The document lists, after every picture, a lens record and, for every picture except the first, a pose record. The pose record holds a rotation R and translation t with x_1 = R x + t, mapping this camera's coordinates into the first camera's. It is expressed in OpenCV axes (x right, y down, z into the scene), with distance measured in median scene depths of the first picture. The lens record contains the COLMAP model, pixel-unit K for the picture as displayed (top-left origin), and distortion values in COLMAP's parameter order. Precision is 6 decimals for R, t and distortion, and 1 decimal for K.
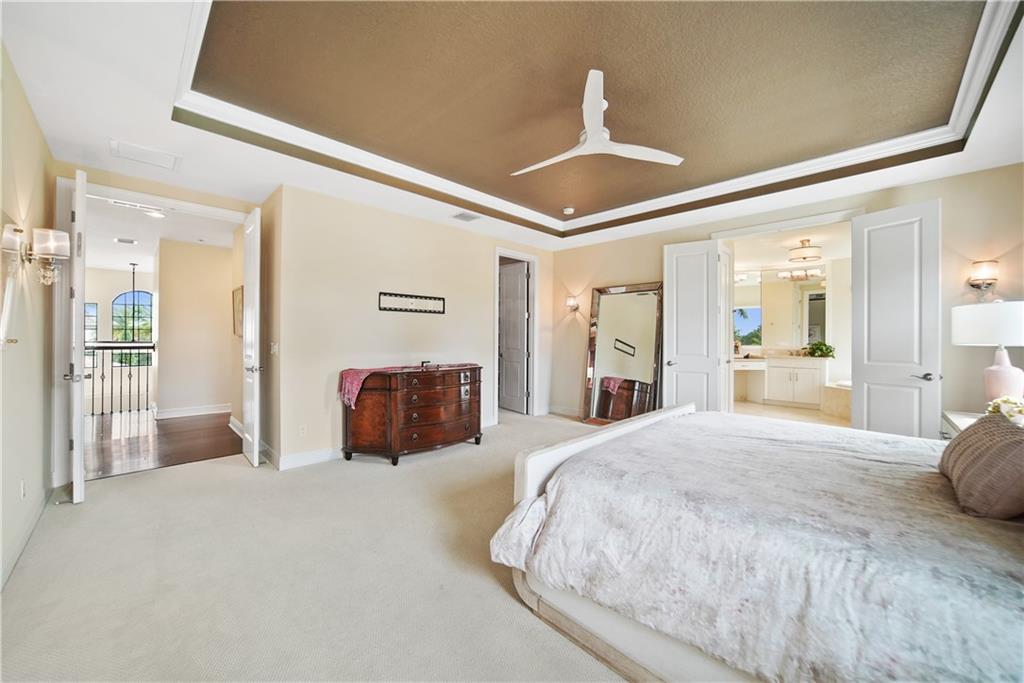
lens RADIAL K [[380.6, 0, 517.3], [0, 380.6, 336.6], [0, 0, 1]] dist [-0.012700, 0.001085]
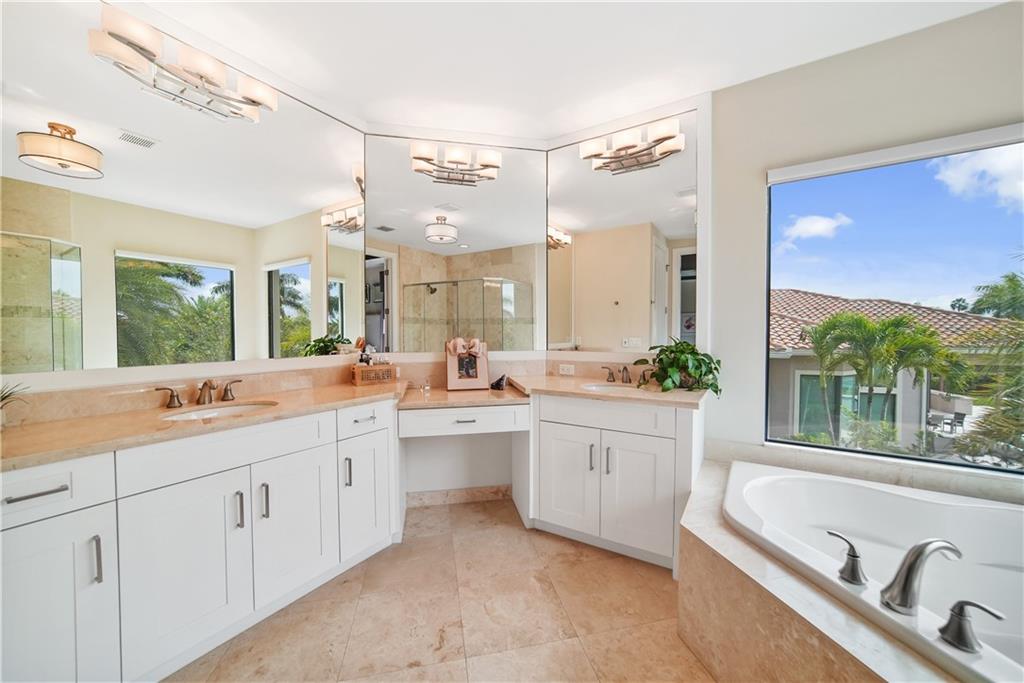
lens RADIAL K [[380.6, 0, 514.5], [0, 380.6, 339.7], [0, 0, 1]] dist [-0.012700, 0.001085]
pose [[0.978547, -0.009430, 0.205810, 0.581897], [0.003879, 0.999618, 0.027356, 0.002419], [-0.205989, -0.025971, 0.978210, 0.695284]]
